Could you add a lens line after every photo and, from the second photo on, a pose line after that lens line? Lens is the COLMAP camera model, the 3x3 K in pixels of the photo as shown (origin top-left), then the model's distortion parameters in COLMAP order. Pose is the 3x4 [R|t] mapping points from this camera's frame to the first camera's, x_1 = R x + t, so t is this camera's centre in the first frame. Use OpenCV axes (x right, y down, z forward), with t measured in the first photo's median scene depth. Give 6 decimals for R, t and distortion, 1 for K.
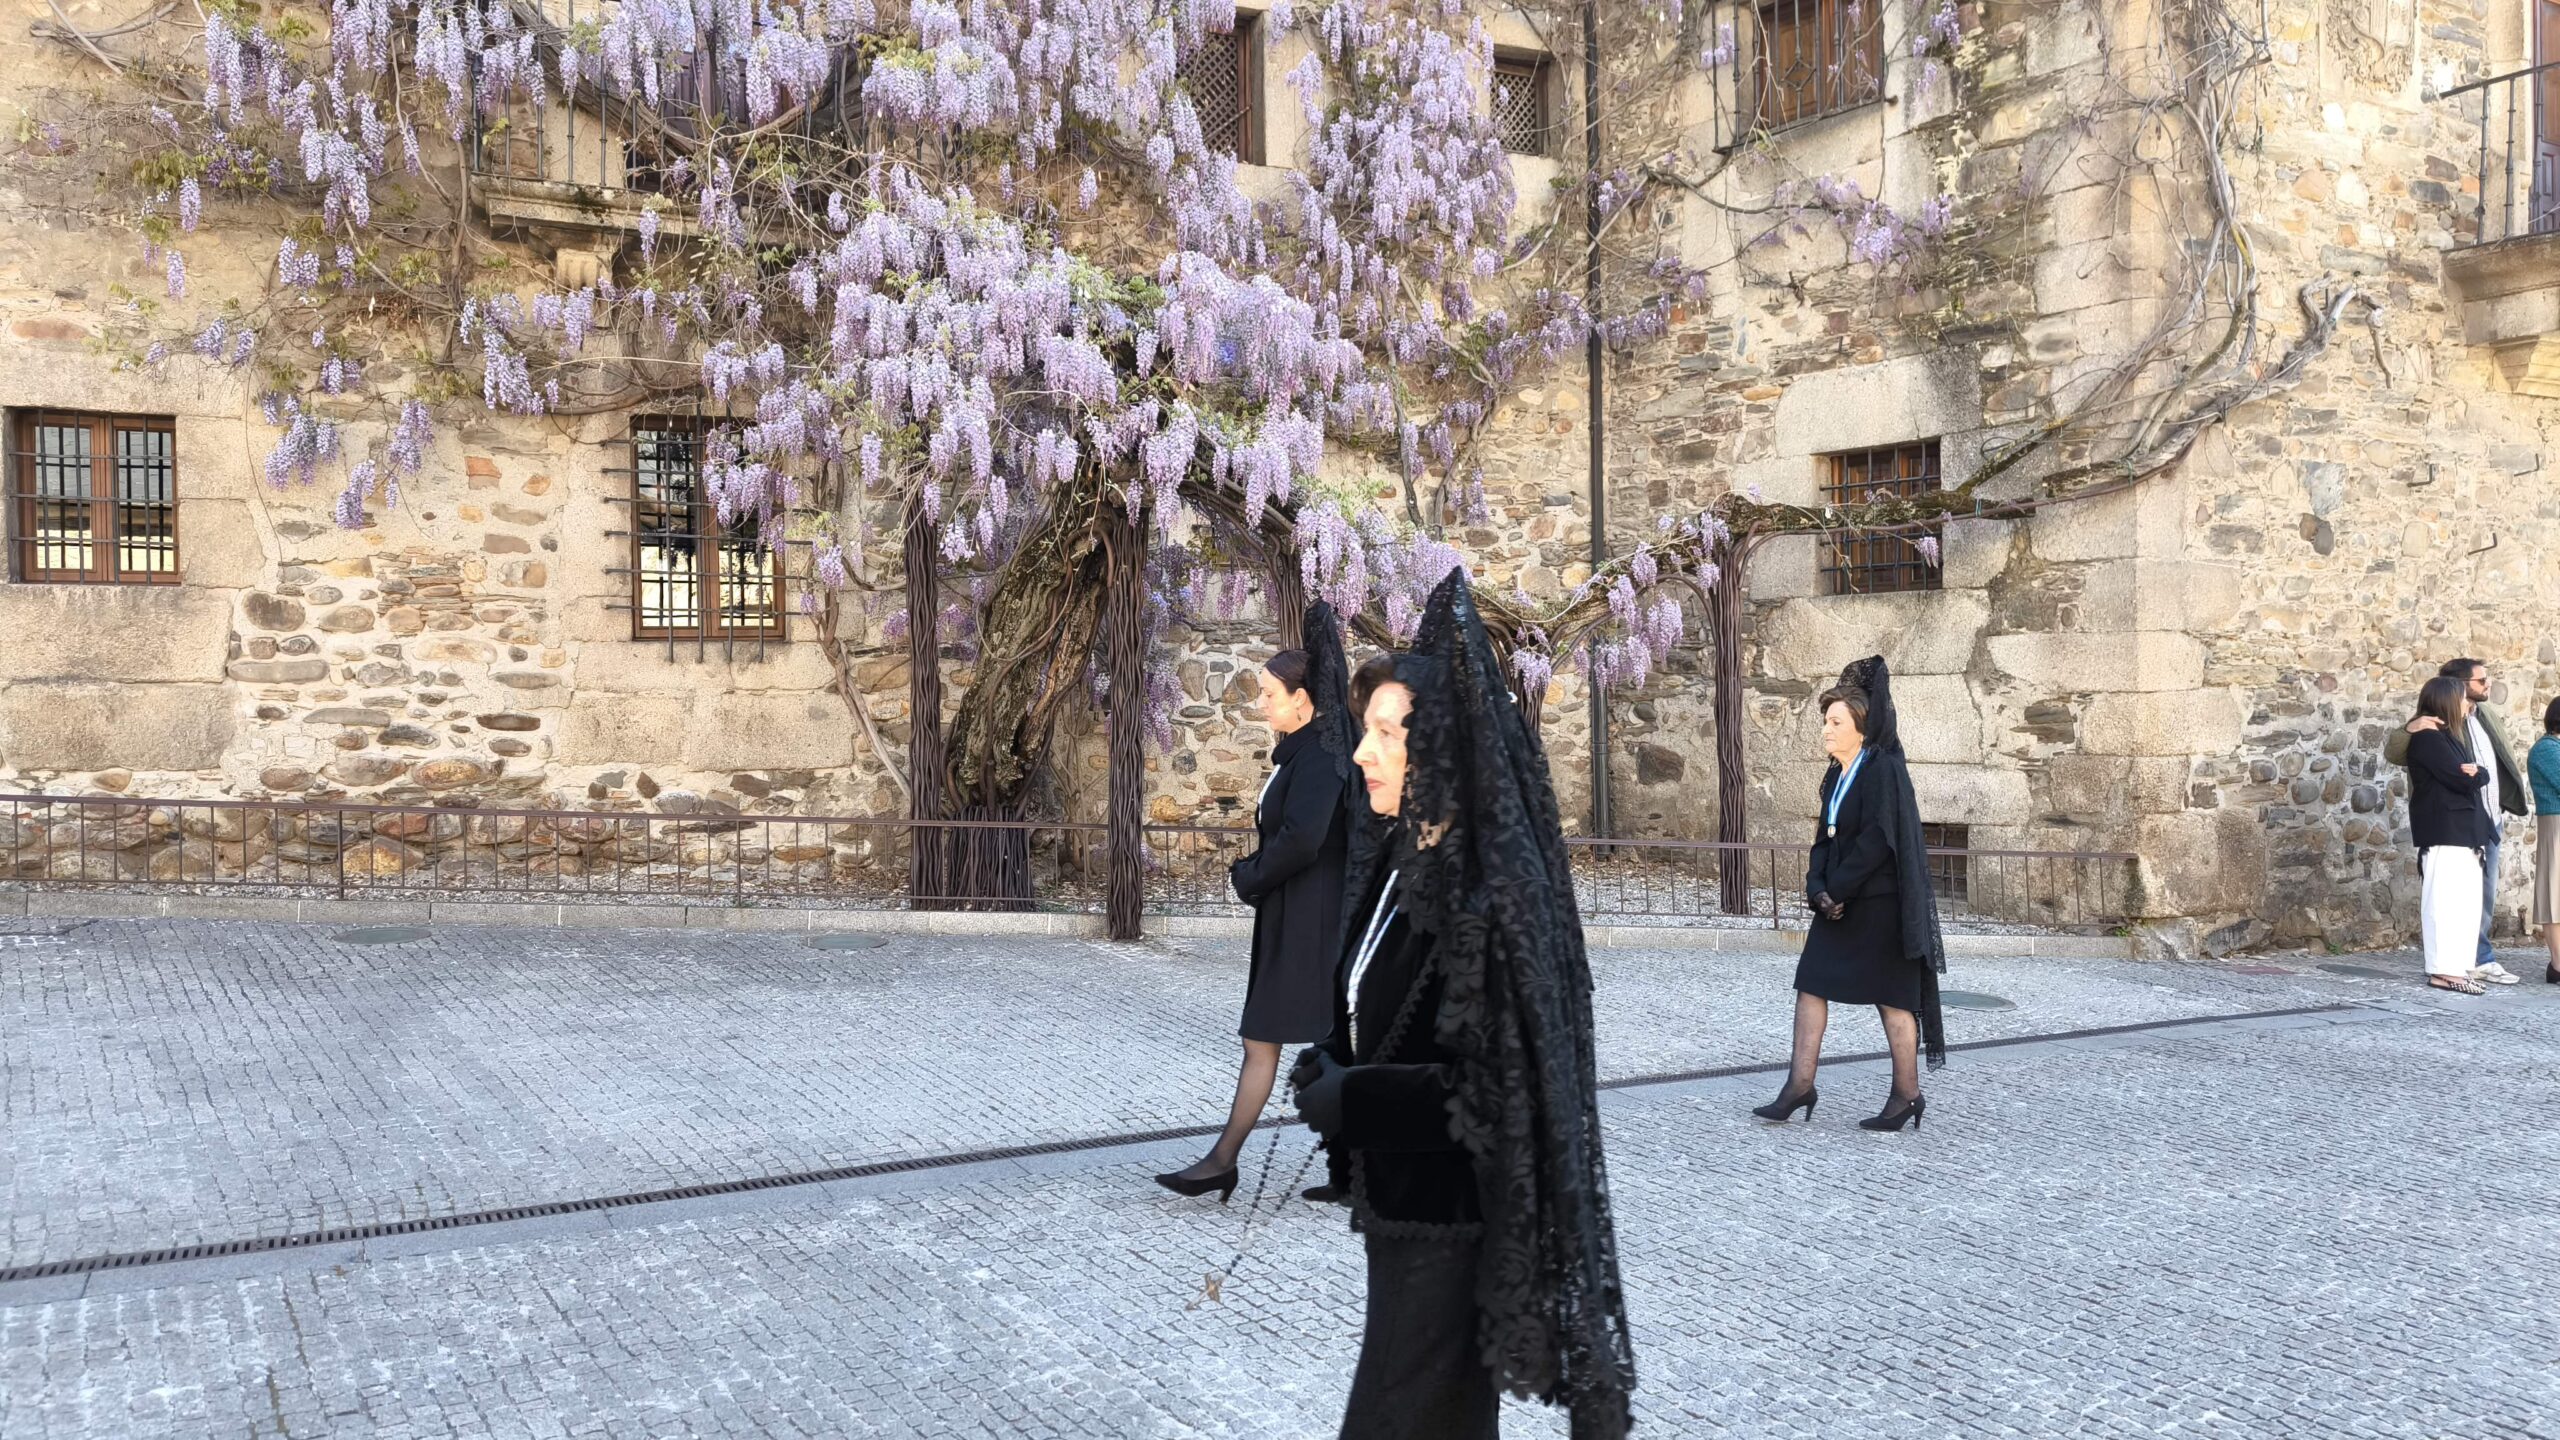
lens RADIAL K [[1784.4, 0, 1282.6], [0, 1784.4, 701.4], [0, 0, 1]] dist [0.060351, -0.054780]
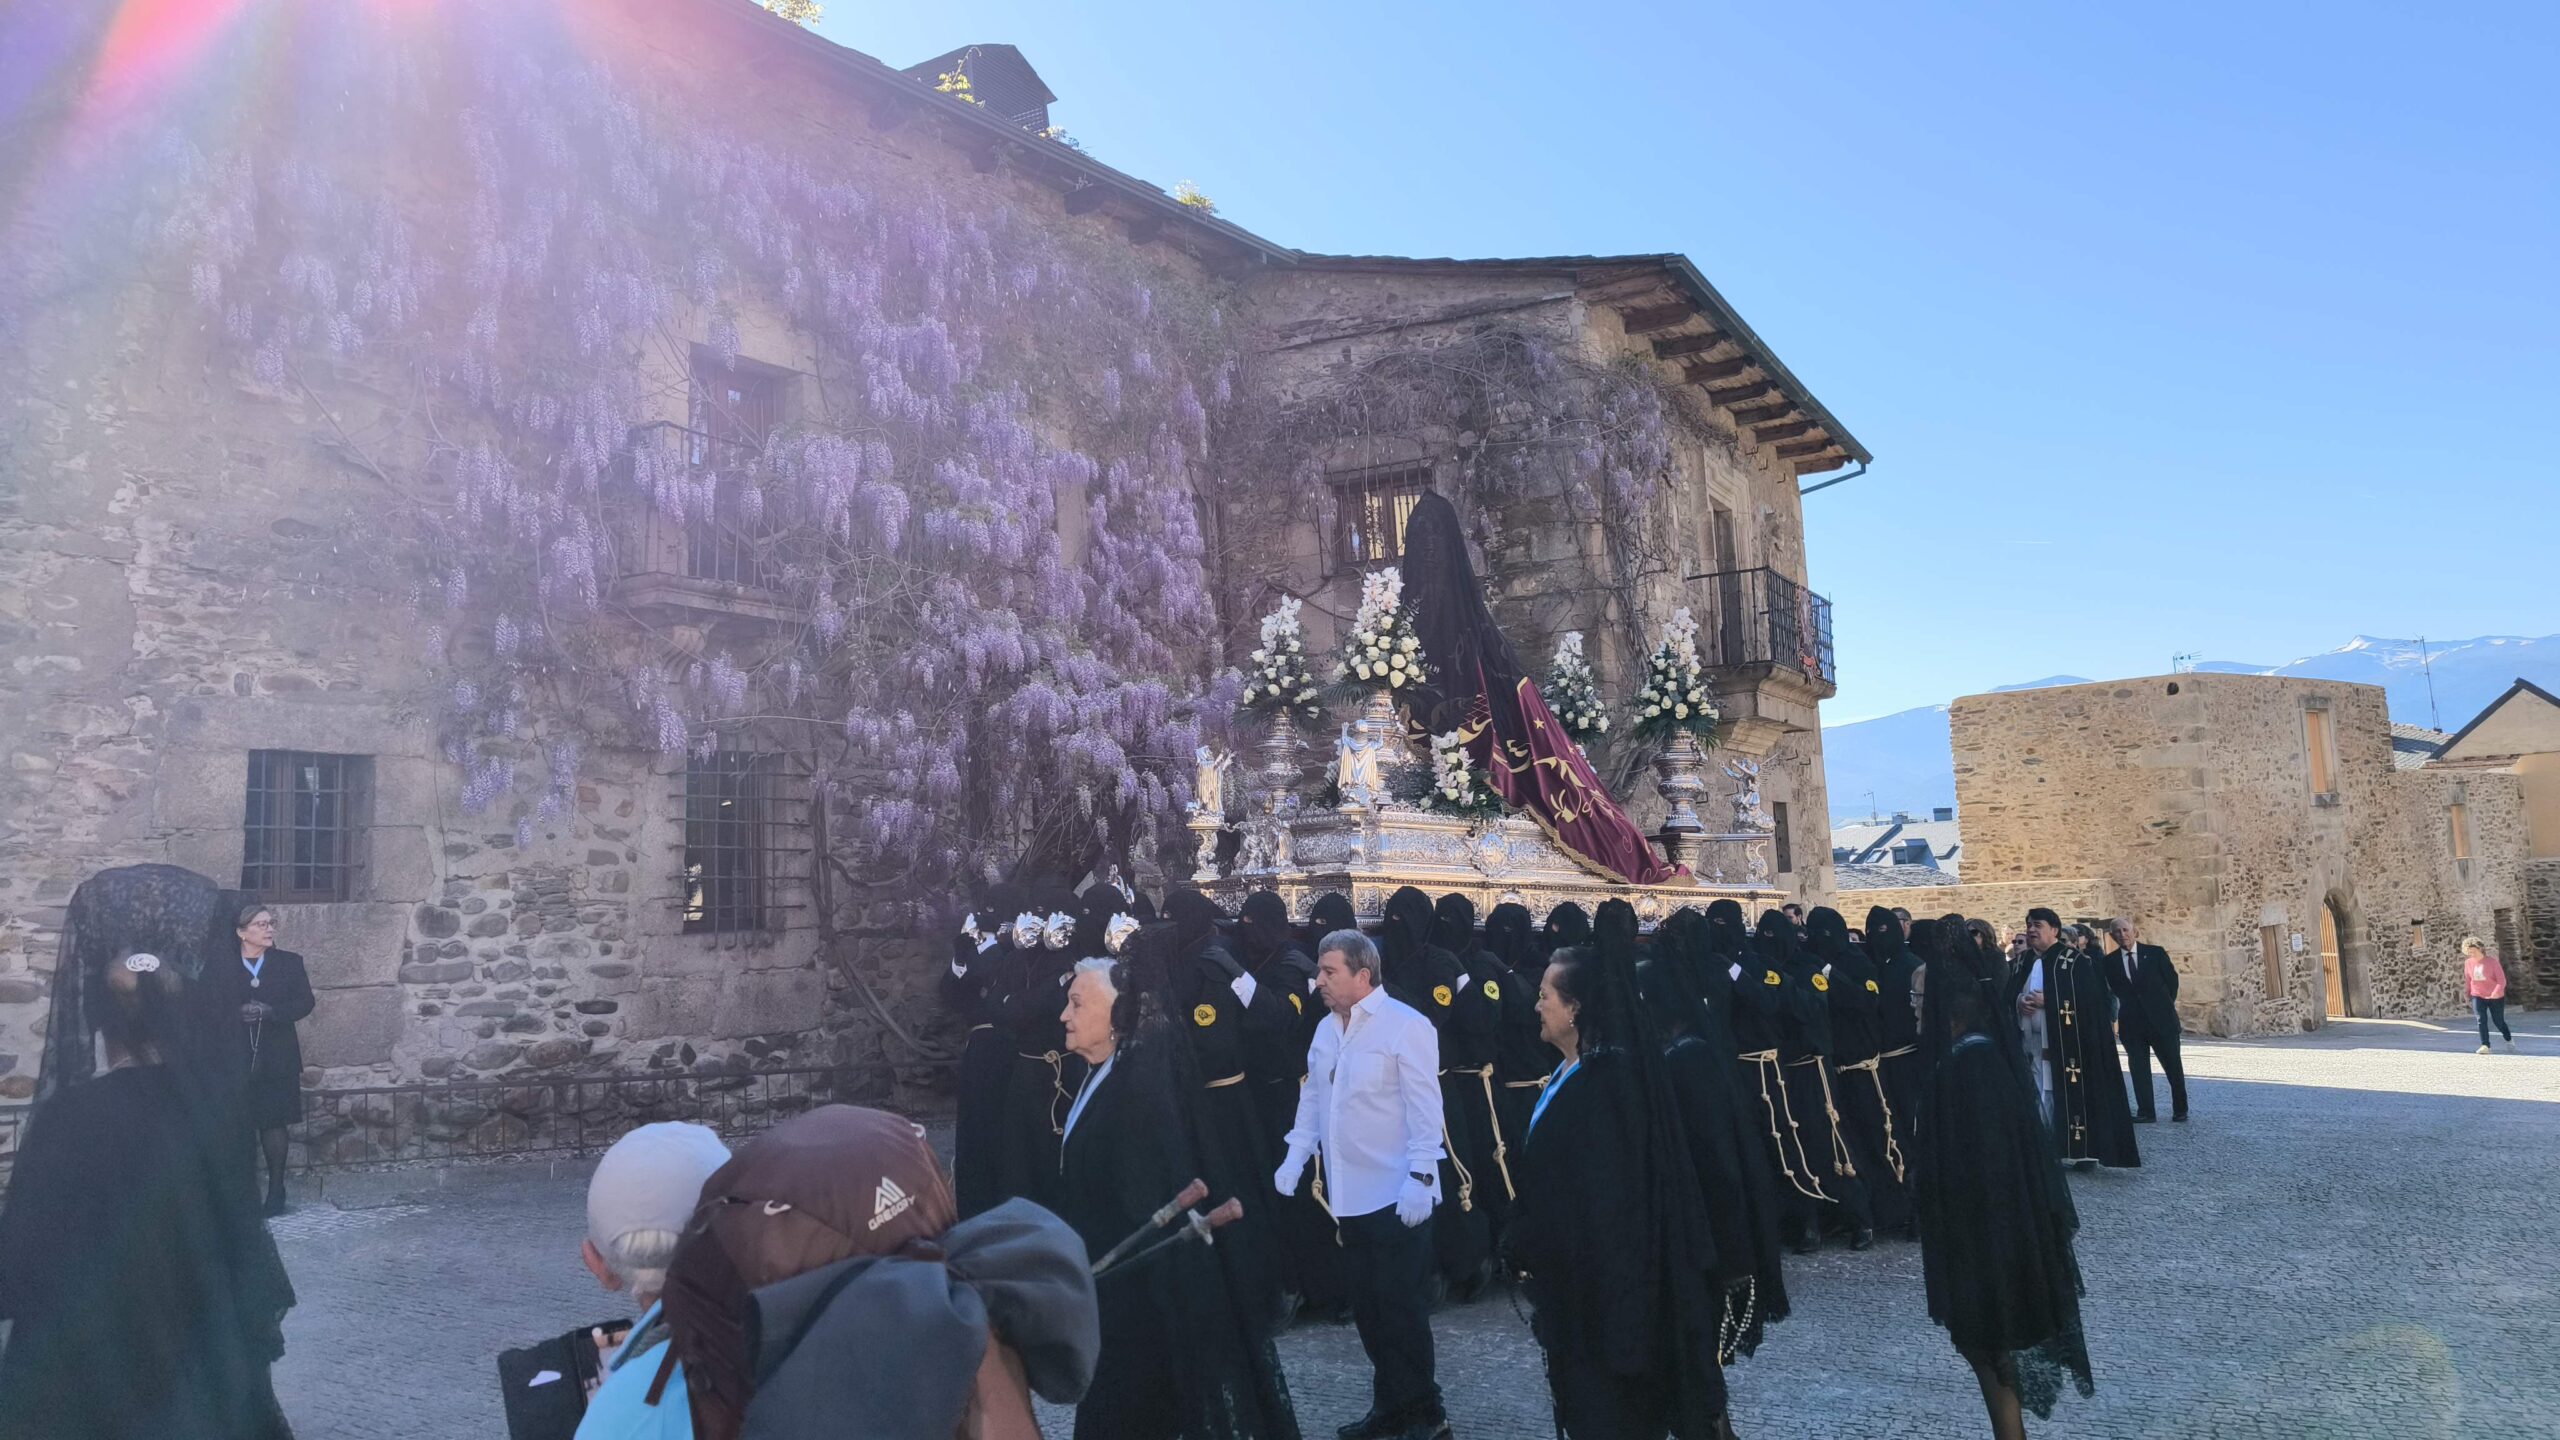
lens RADIAL K [[1770.0, 0, 1282.9], [0, 1770.0, 712.7], [0, 0, 1]] dist [0.058811, -0.051001]
pose [[0.857636, 0.026423, 0.513578, -0.664684], [0.043119, 0.991468, -0.123015, -0.017009], [-0.512447, 0.127647, 0.849179, -0.269798]]
